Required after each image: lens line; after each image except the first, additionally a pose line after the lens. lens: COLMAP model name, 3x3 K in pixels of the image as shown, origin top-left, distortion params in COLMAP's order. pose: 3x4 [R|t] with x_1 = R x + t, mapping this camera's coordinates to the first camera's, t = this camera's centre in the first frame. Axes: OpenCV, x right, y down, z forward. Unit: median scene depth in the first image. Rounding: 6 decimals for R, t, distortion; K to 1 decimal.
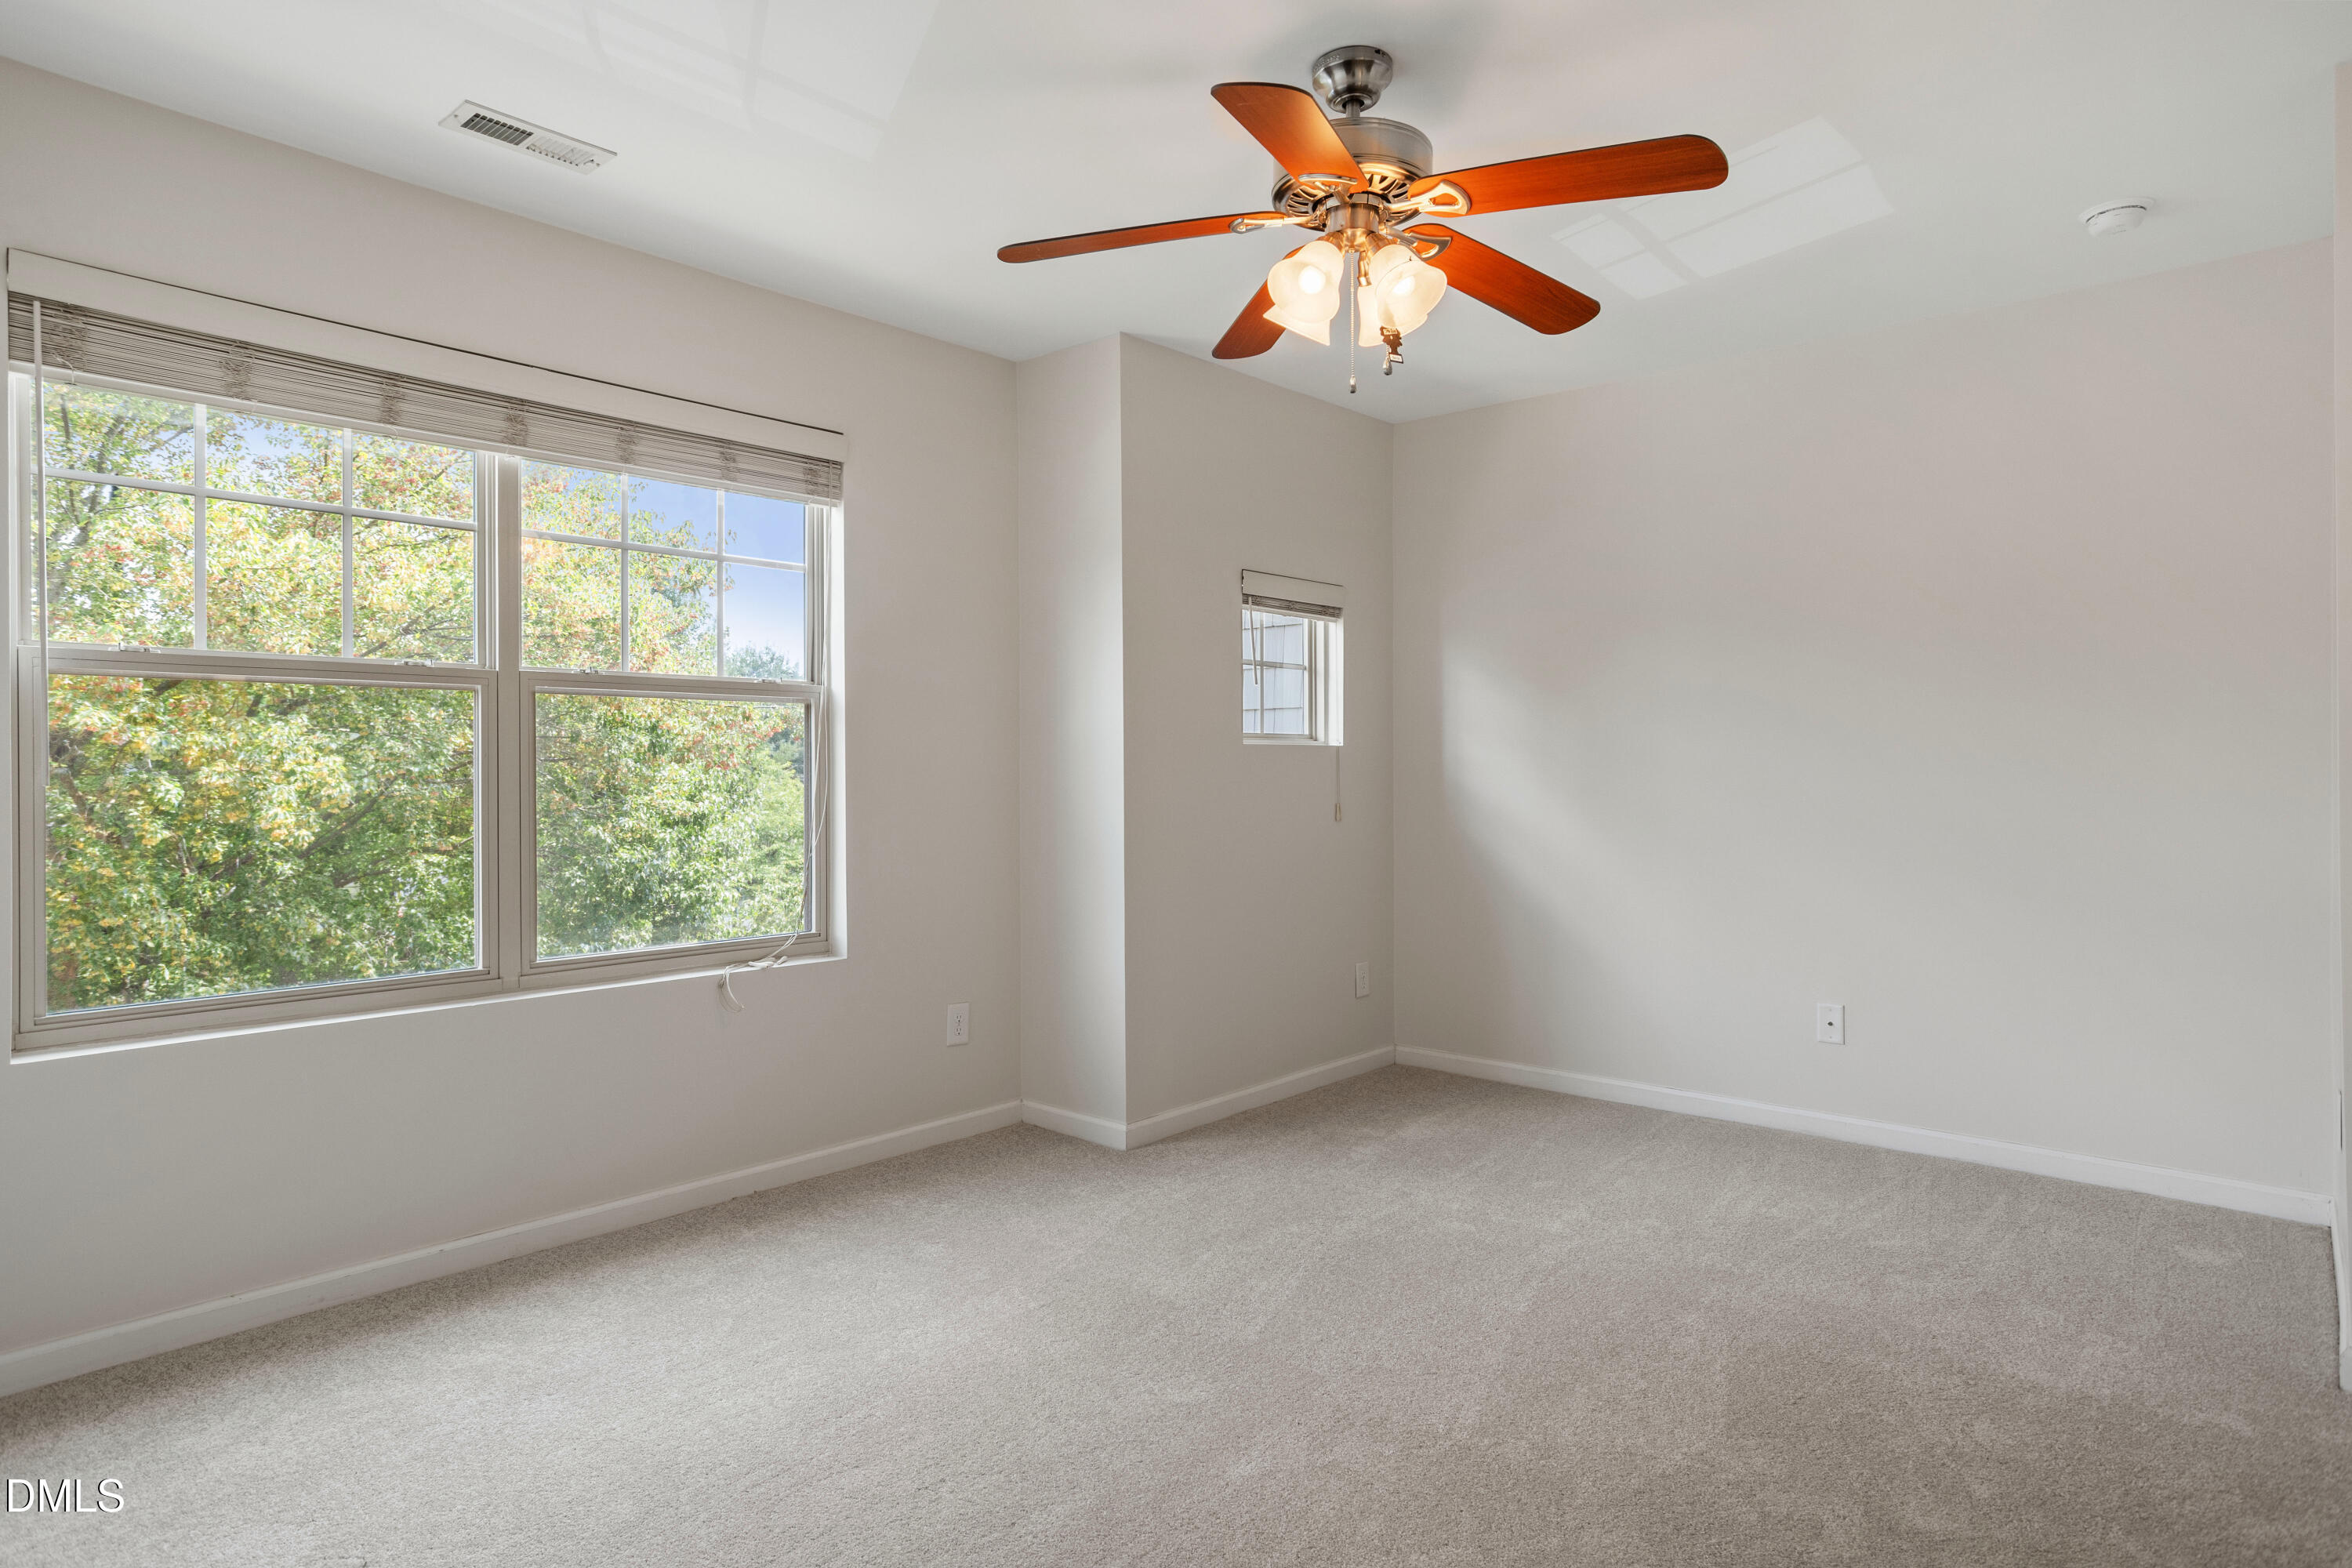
lens RADIAL K [[1332.1, 0, 1175.8], [0, 1332.1, 773.5], [0, 0, 1]] dist [-0.012701, 0.000741]
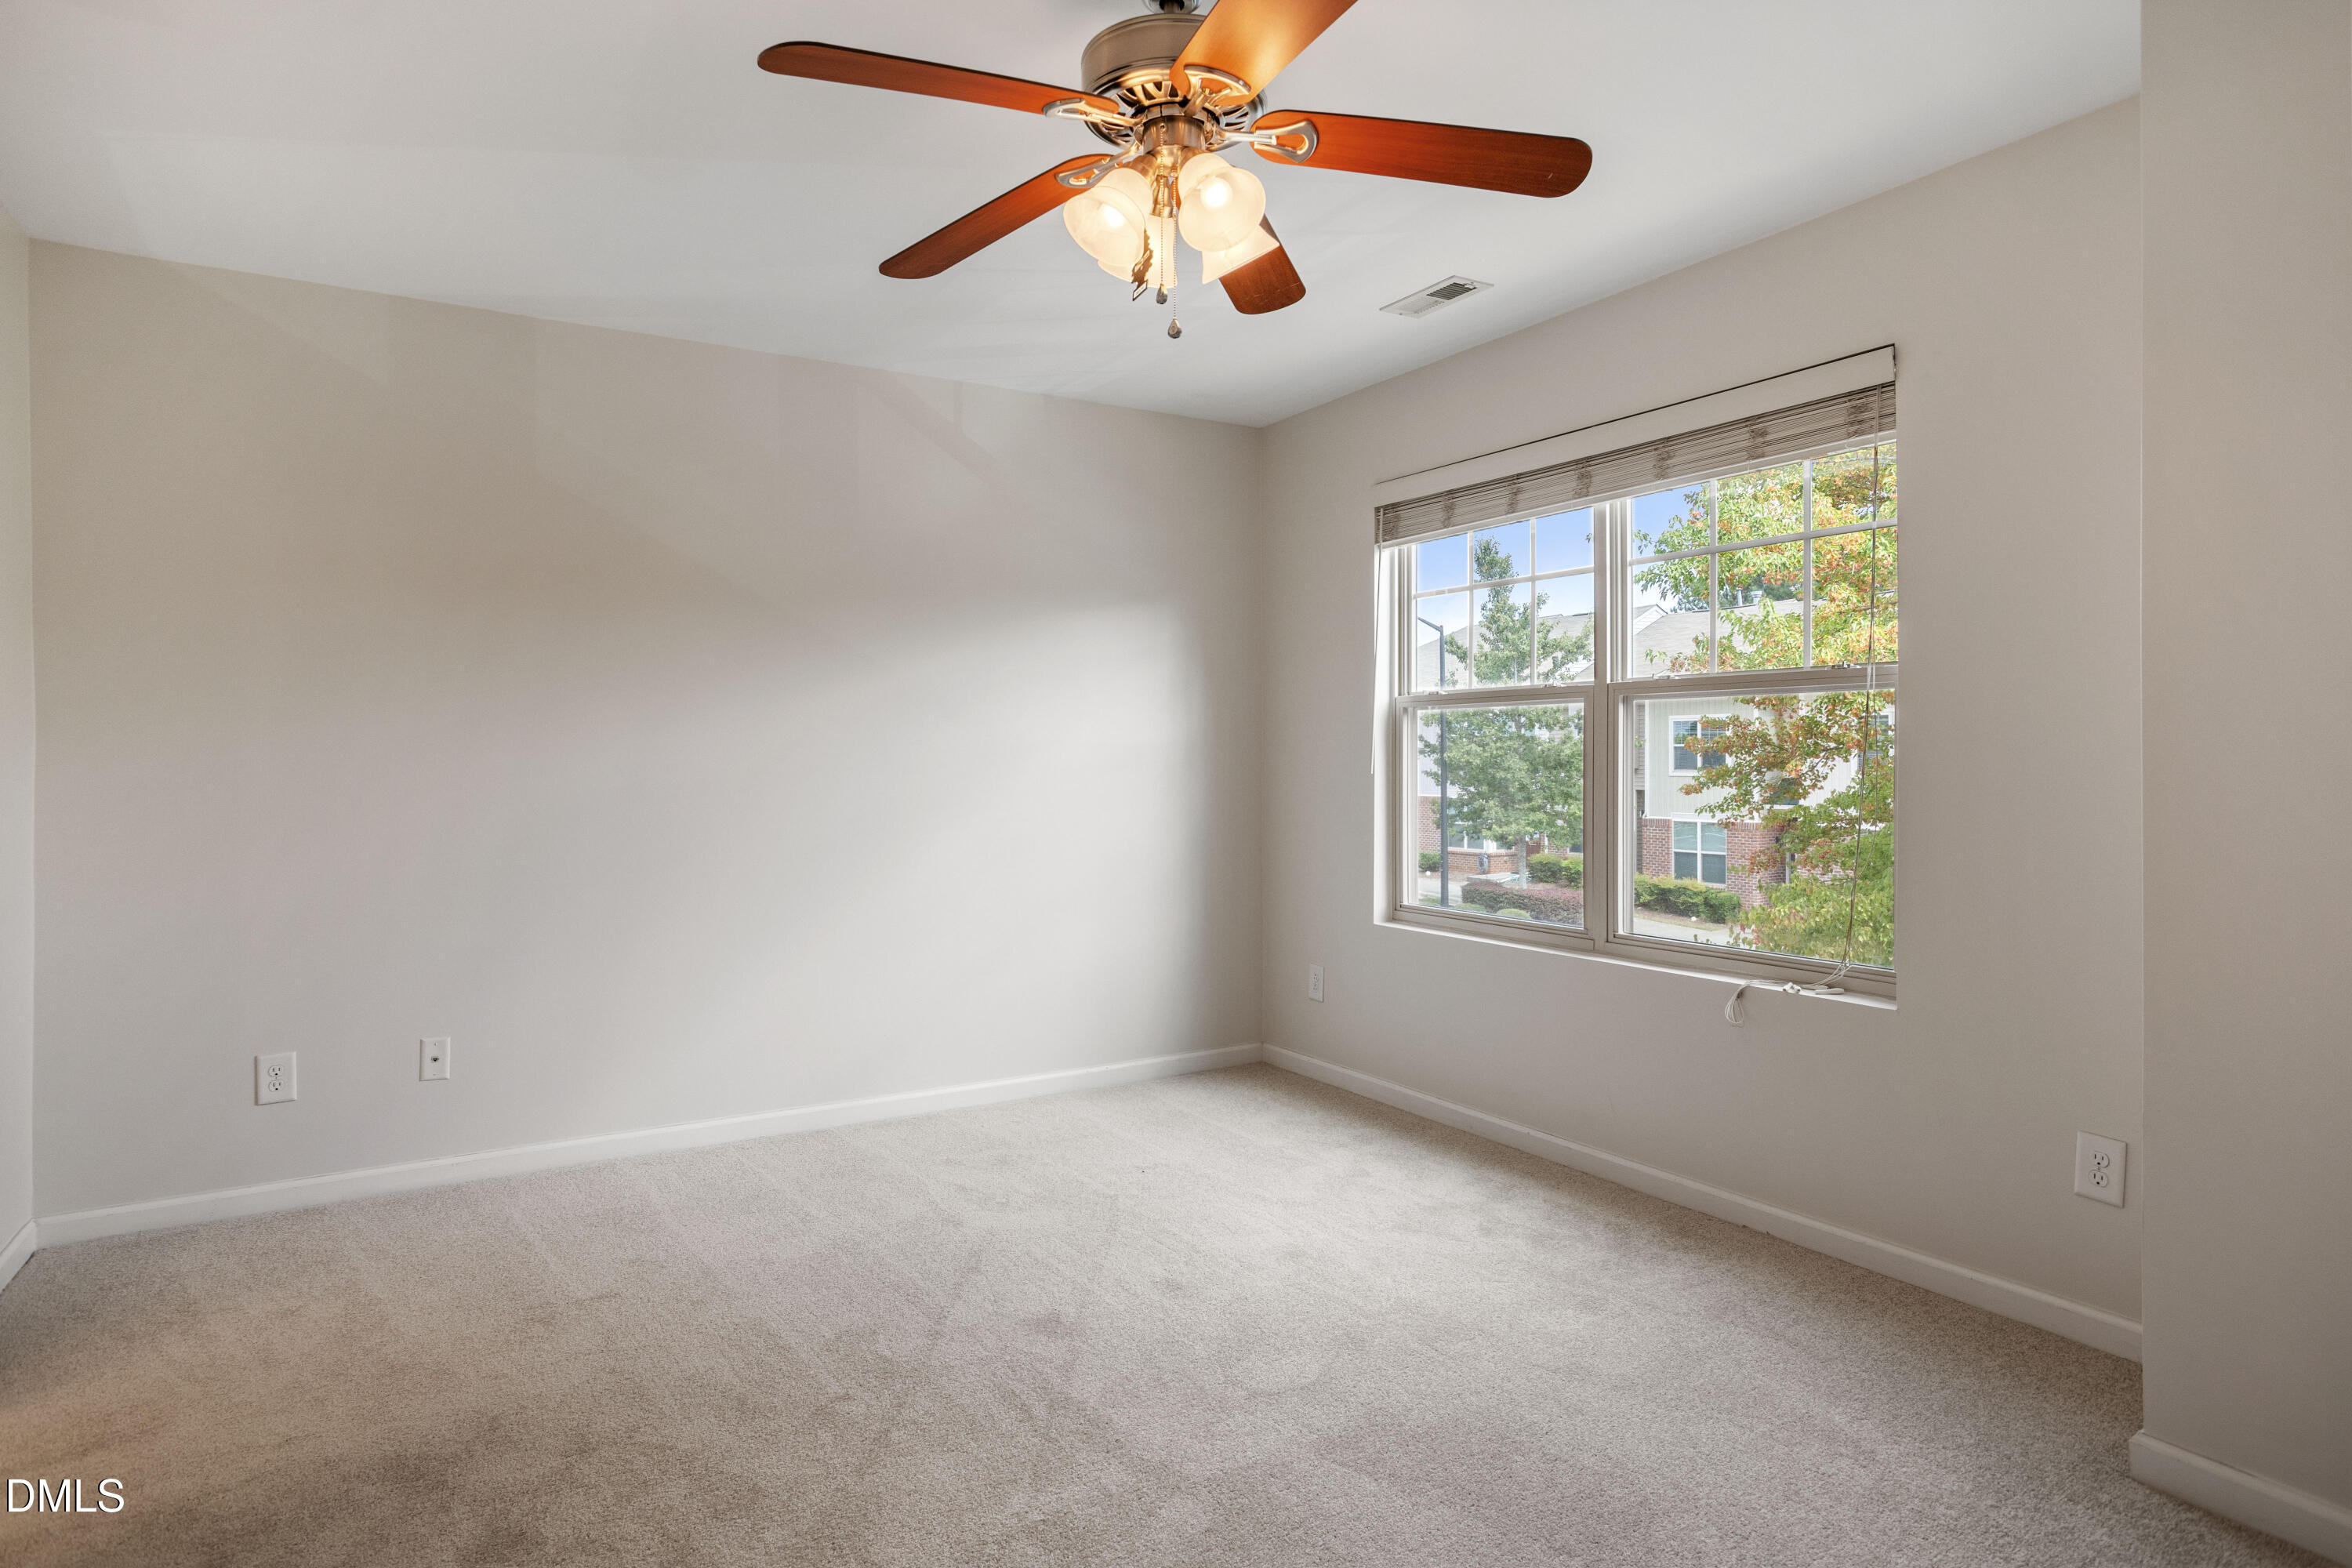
lens RADIAL K [[1332.1, 0, 1175.8], [0, 1332.1, 773.5], [0, 0, 1]] dist [-0.012701, 0.000741]
pose [[-0.306250, 0.011672, -0.951880, 0.708618], [-0.003445, 0.999905, 0.013369, -0.011361], [0.951945, 0.007373, -0.306180, 0.941854]]
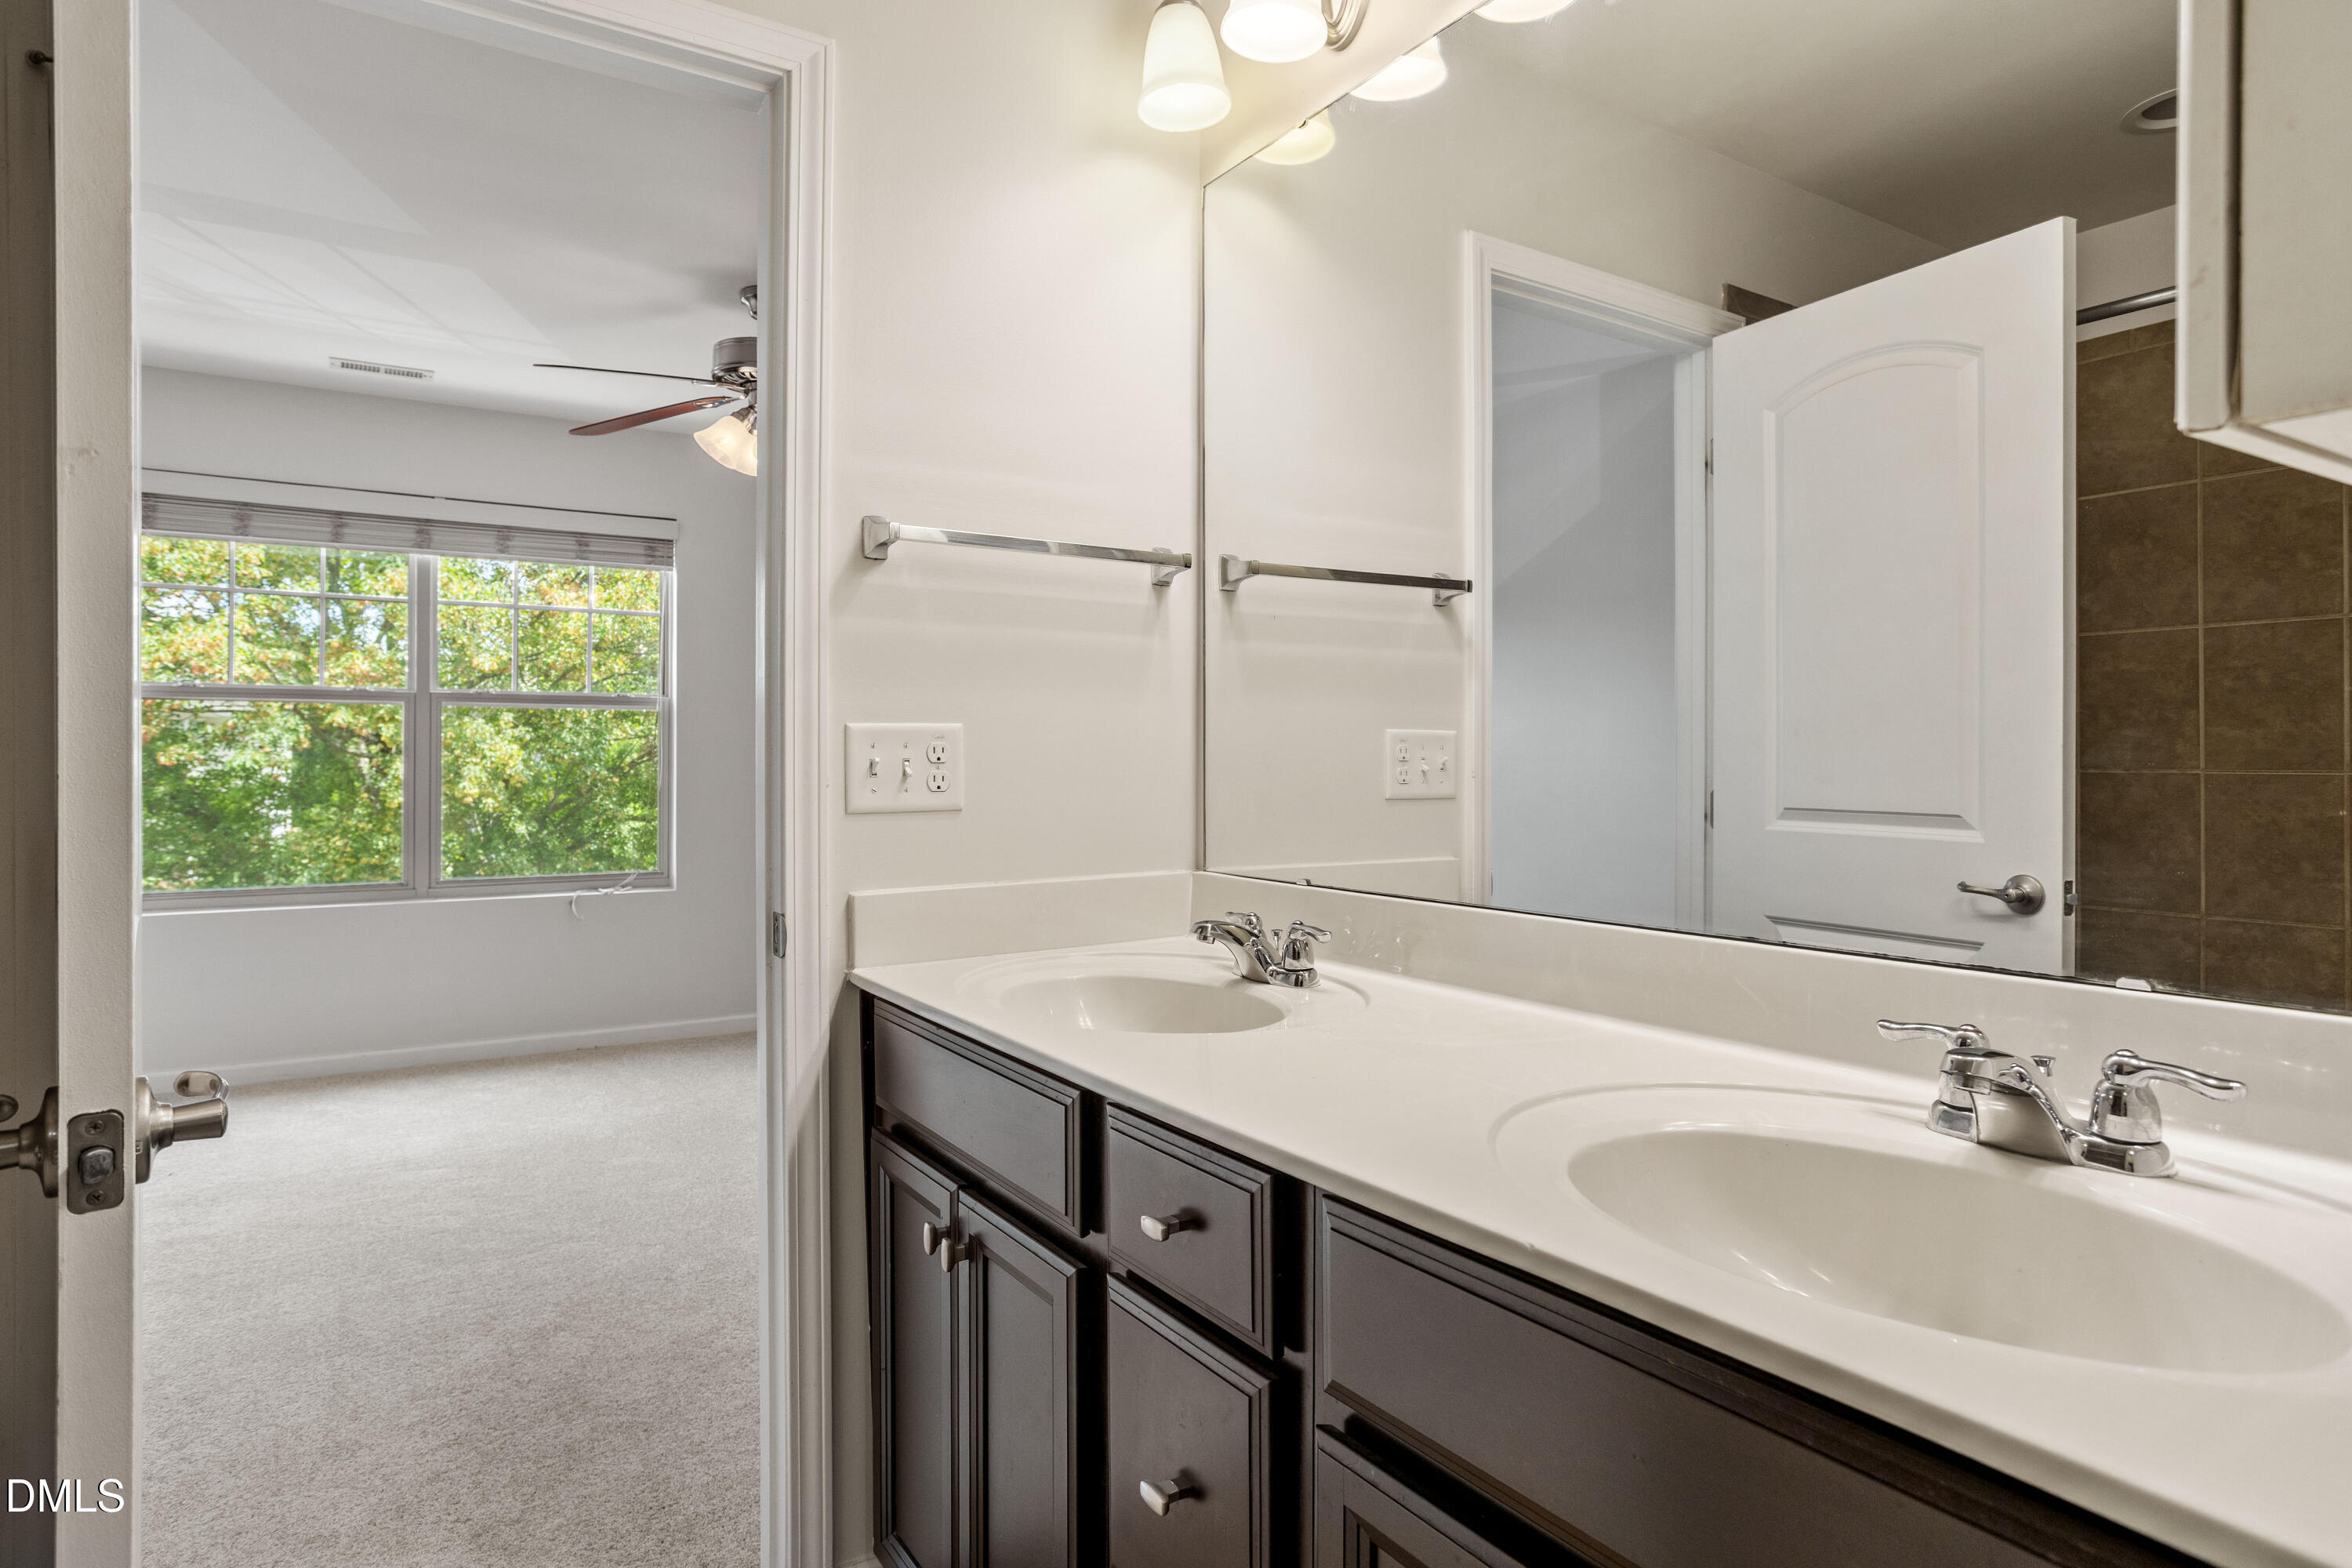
lens RADIAL K [[1321.2, 0, 1110.2], [0, 1321.2, 756.1], [0, 0, 1]] dist [0.003641, 0.000839]
pose [[0.955633, 0.006206, -0.294493, 0.686375], [-0.007466, 0.999967, -0.003152, -0.003159], [0.294464, 0.005211, 0.955648, -0.234616]]
